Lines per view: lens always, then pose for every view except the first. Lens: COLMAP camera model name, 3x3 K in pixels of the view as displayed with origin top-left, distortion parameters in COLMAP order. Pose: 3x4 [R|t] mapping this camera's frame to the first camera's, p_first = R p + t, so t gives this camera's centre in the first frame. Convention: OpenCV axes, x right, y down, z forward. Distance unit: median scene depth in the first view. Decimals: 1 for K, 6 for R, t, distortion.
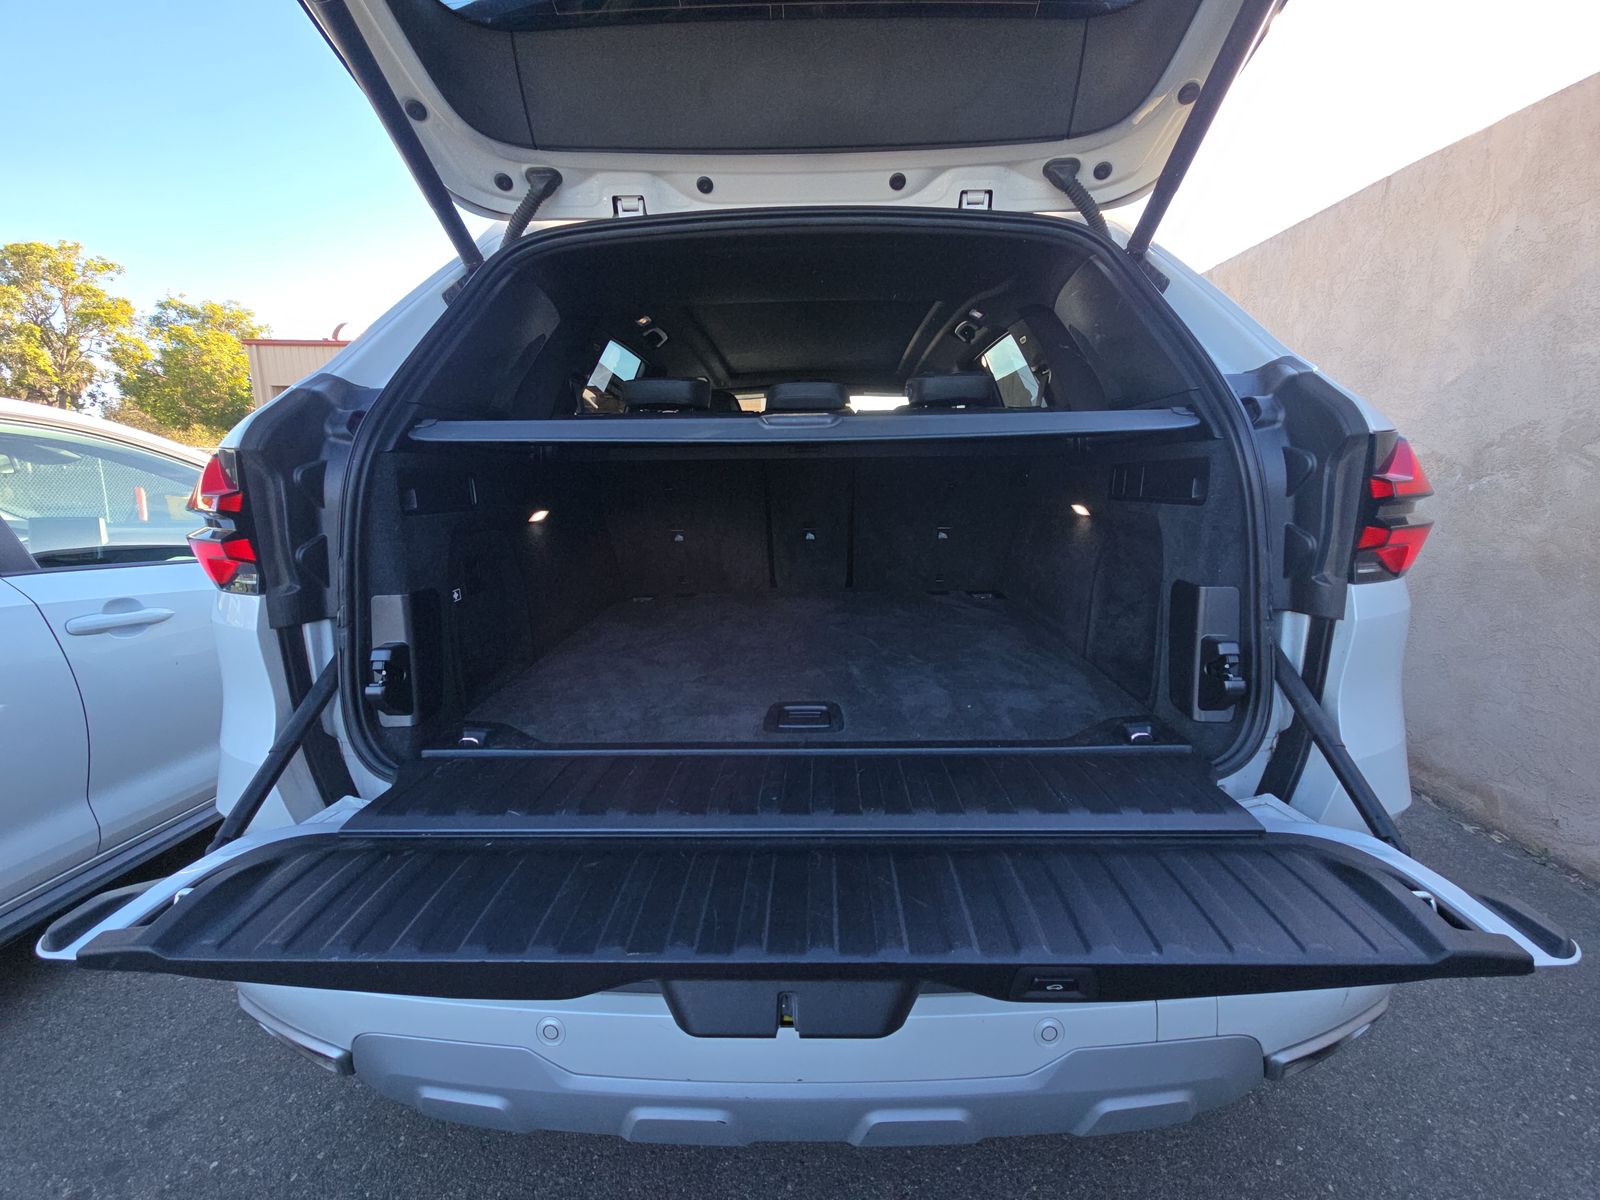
lens RADIAL K [[640.6, 0, 812.0], [0, 640.6, 591.4], [0, 0, 1]] dist [0.037856, -0.024469]
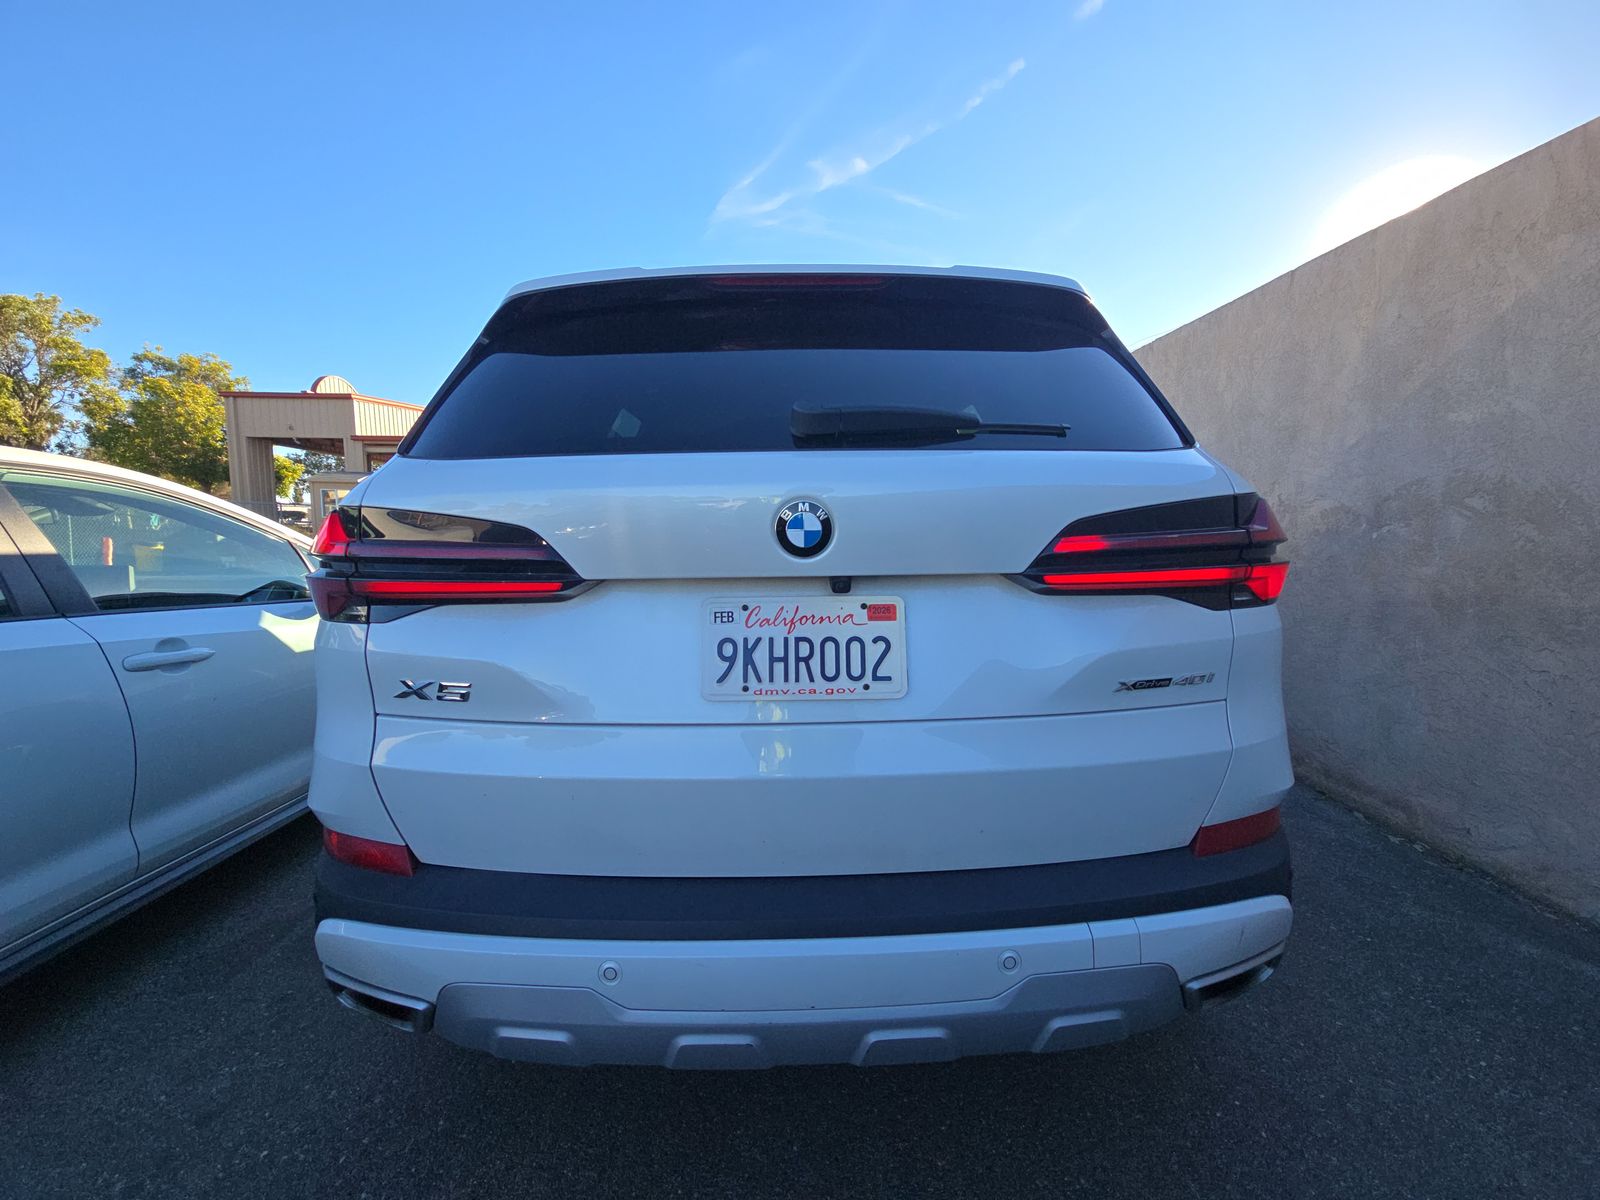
lens RADIAL K [[640.6, 0, 812.0], [0, 640.6, 591.4], [0, 0, 1]] dist [0.037856, -0.024469]
pose [[0.999338, -0.004969, 0.036045, -0.021238], [0.007669, 0.997142, -0.075155, 0.017961], [-0.035569, 0.075381, 0.996520, -0.105729]]
